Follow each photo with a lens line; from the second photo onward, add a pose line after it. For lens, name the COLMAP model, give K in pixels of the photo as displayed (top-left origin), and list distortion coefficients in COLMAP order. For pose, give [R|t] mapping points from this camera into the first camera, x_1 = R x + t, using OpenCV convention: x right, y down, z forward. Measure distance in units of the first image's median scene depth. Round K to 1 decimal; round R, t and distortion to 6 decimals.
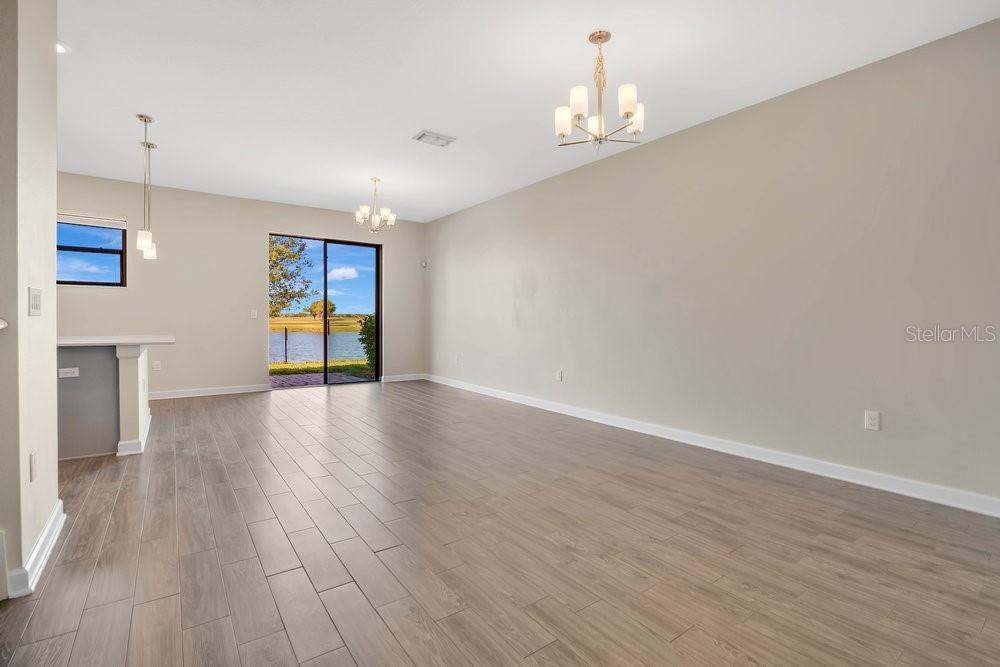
lens RADIAL K [[464.9, 0, 492.2], [0, 464.9, 321.1], [0, 0, 1]] dist [-0.004125, -0.000352]
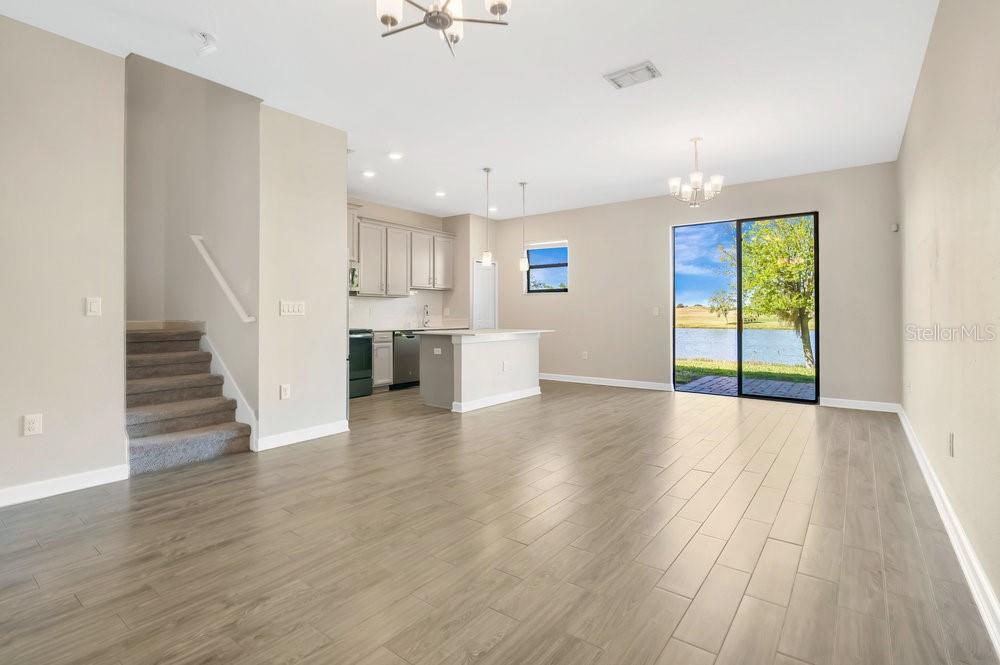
lens RADIAL K [[464.9, 0, 492.2], [0, 464.9, 320.1], [0, 0, 1]] dist [-0.004125, -0.000352]
pose [[0.290865, 0.002069, -0.956762, 0.403275], [-0.002693, 0.999995, 0.001343, 0.001934], [0.956760, 0.002185, 0.290869, 0.442942]]
